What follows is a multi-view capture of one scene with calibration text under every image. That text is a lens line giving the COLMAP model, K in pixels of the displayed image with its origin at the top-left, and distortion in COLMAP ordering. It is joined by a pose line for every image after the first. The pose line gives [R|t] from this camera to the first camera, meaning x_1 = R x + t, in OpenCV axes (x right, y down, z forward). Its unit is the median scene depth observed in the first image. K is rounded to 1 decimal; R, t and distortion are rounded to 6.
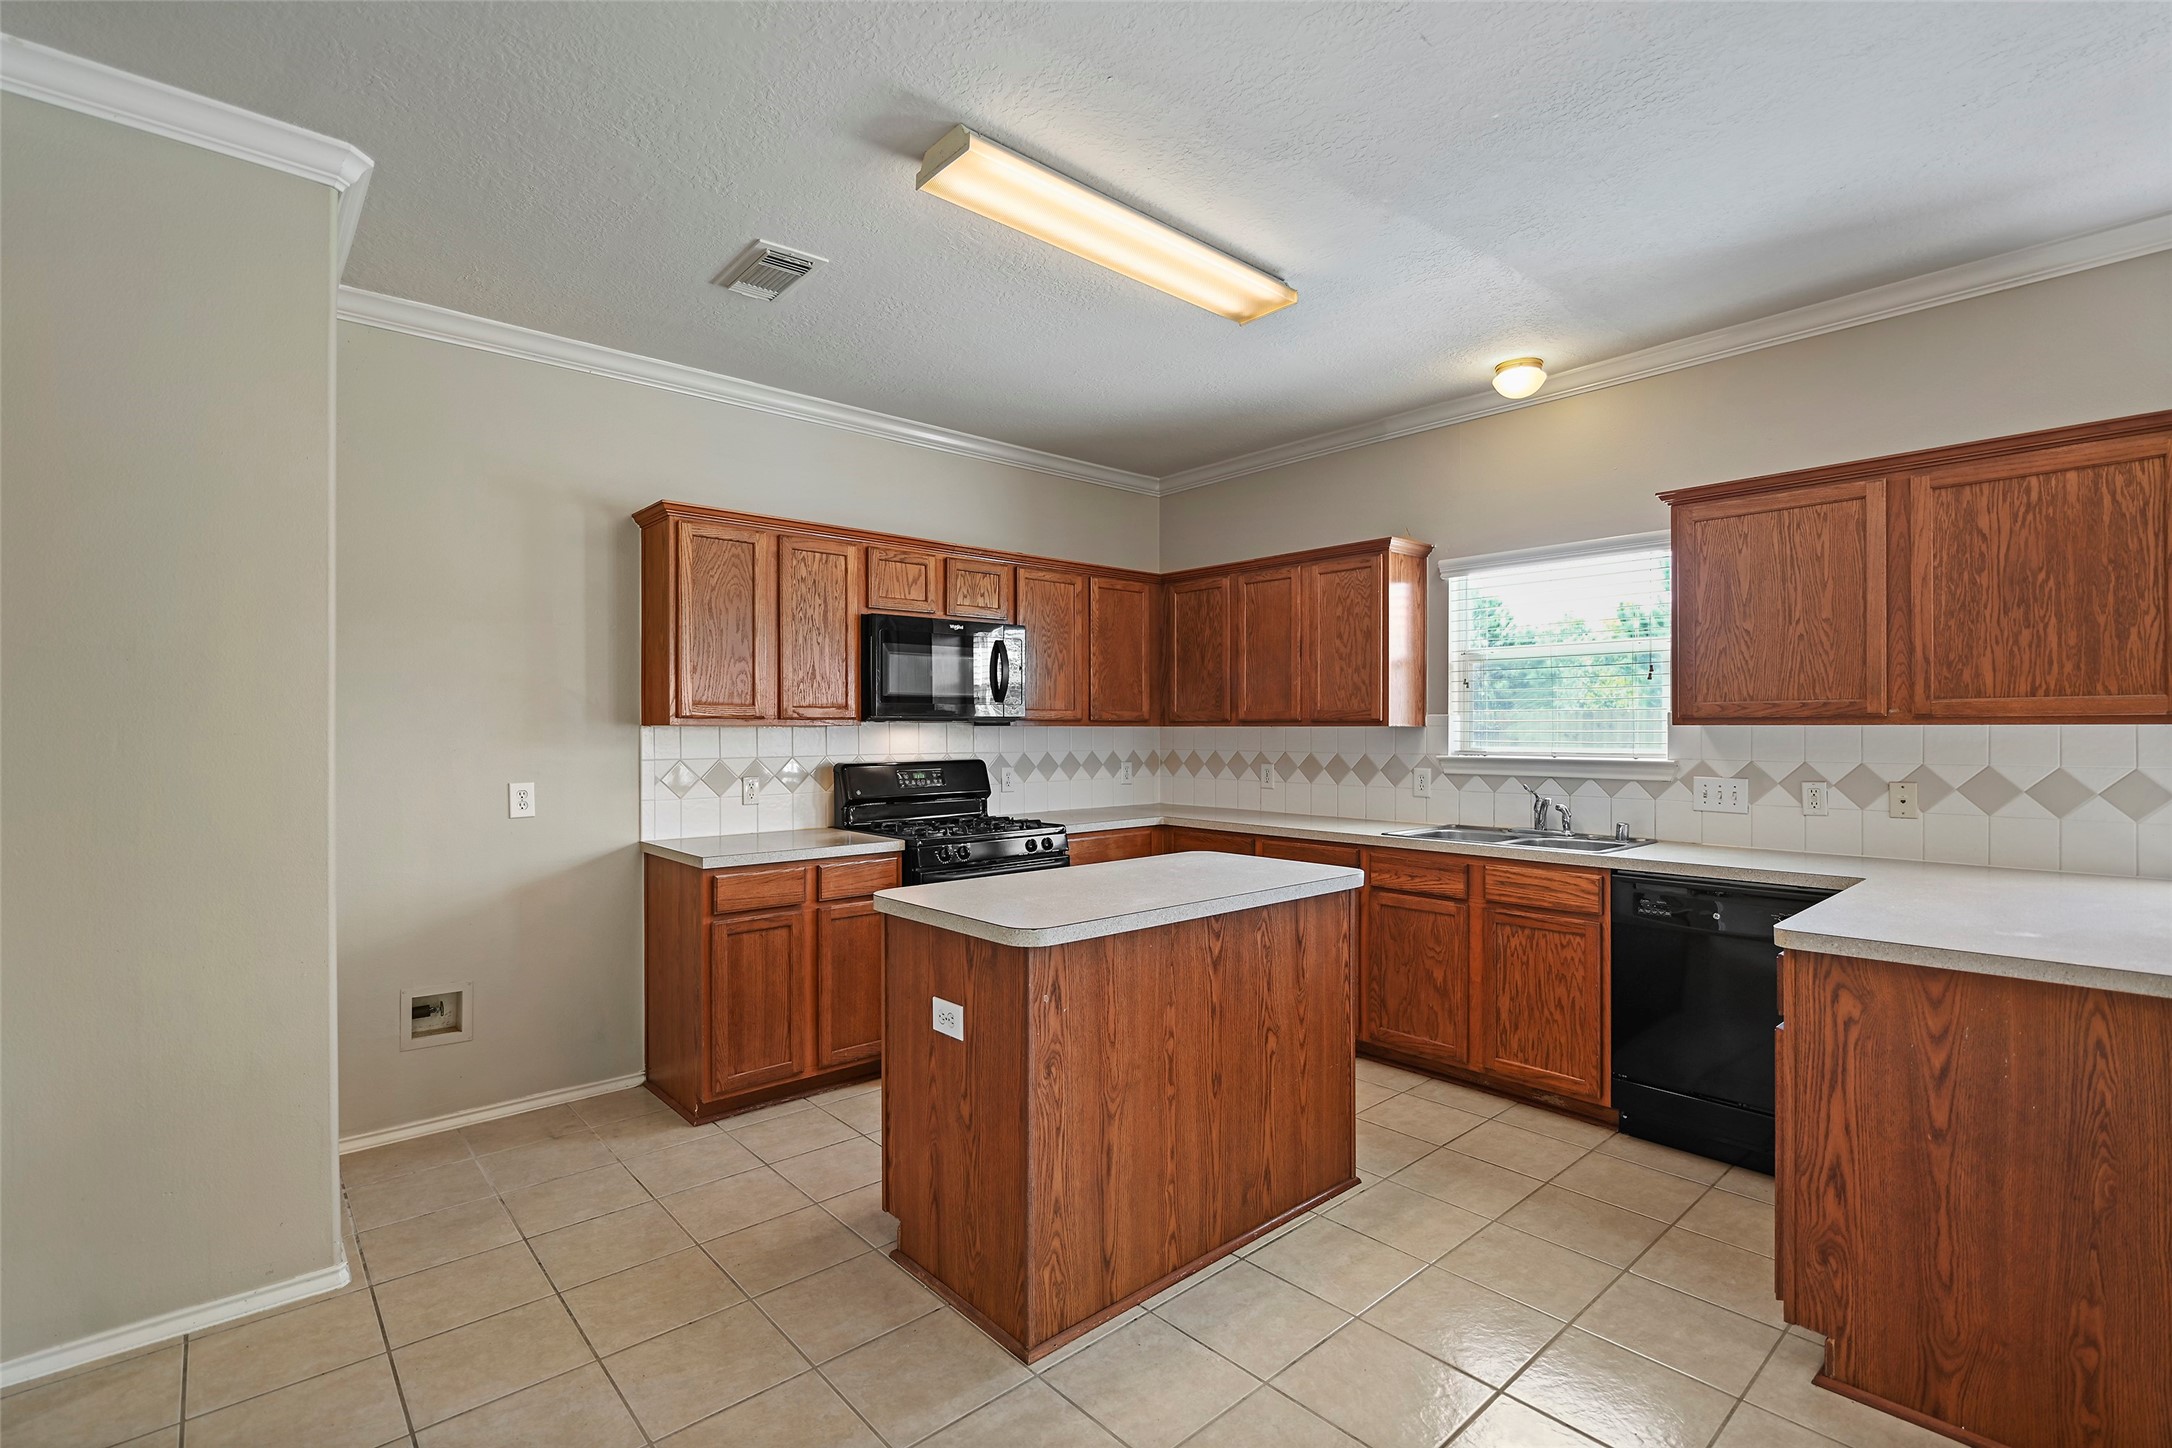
lens RADIAL K [[986.1, 0, 1079.2], [0, 986.1, 731.8], [0, 0, 1]] dist [0.002491, 0.000522]
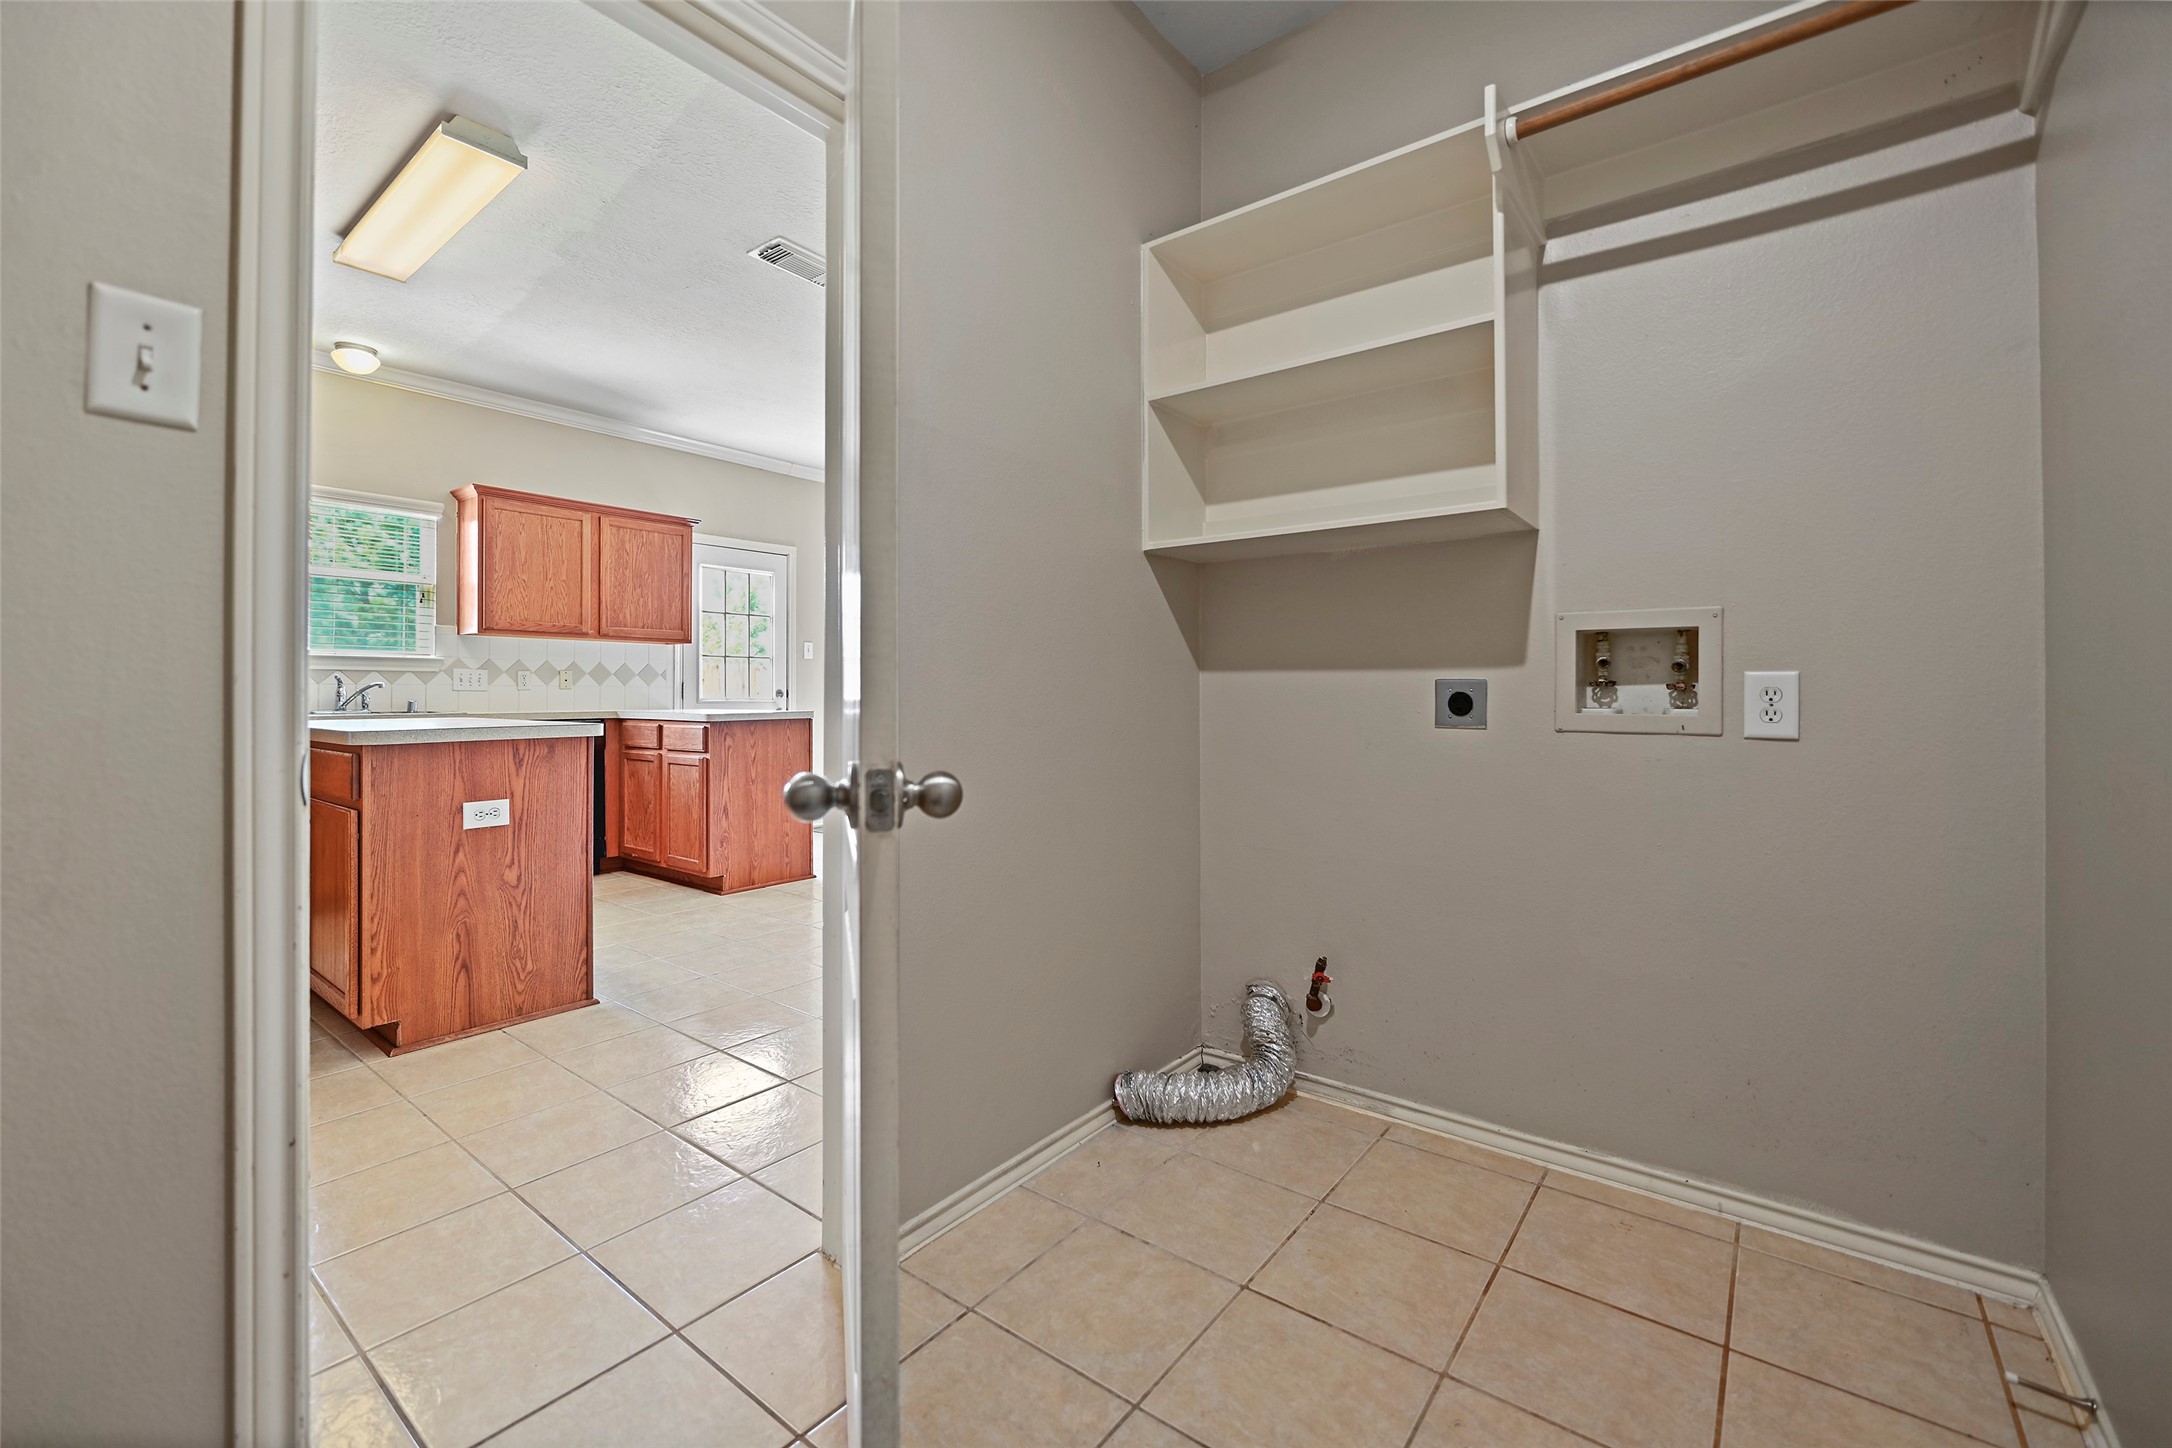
lens RADIAL K [[885.8, 0, 1098.5], [0, 885.8, 682.9], [0, 0, 1]] dist [-0.007134, -0.000421]
pose [[-0.197931, 0.013431, 0.980124, -0.997997], [0.005207, 0.999906, -0.012650, 0.098086], [-0.980202, 0.002600, -0.197982, 0.315476]]
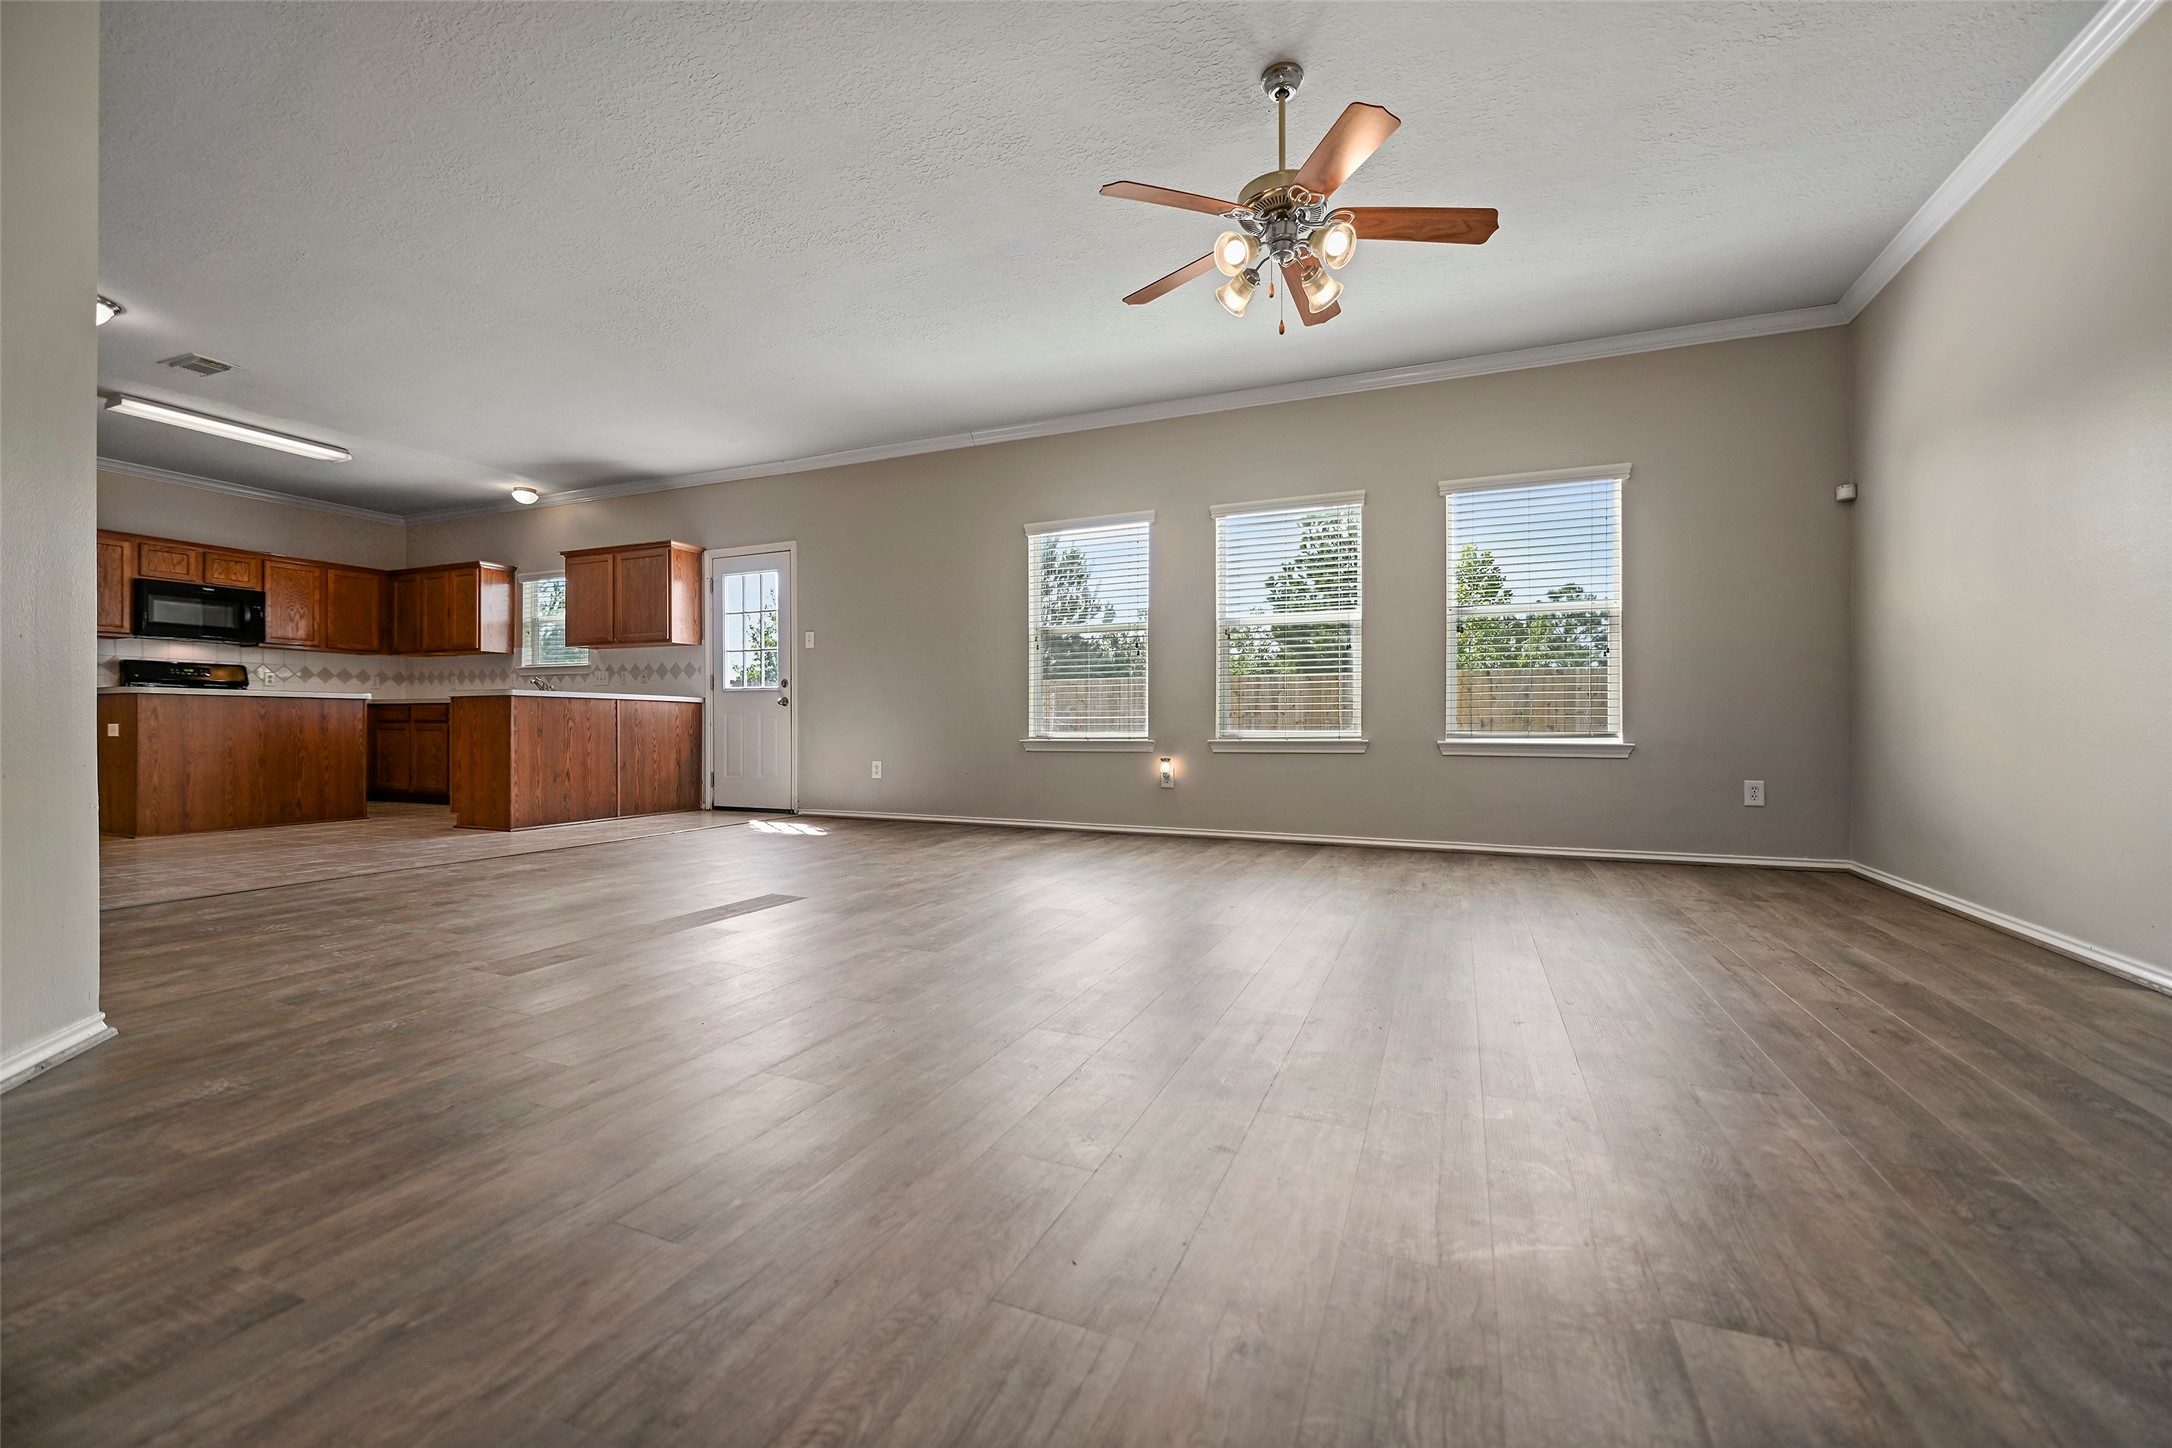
lens RADIAL K [[885.8, 0, 1102.6], [0, 885.8, 734.6], [0, 0, 1]] dist [-0.007134, -0.000421]
pose [[0.900232, 0.001225, 0.435410, 0.869097], [-0.003039, 0.999989, 0.003470, 0.204096], [-0.435401, -0.004447, 0.900226, -1.598729]]
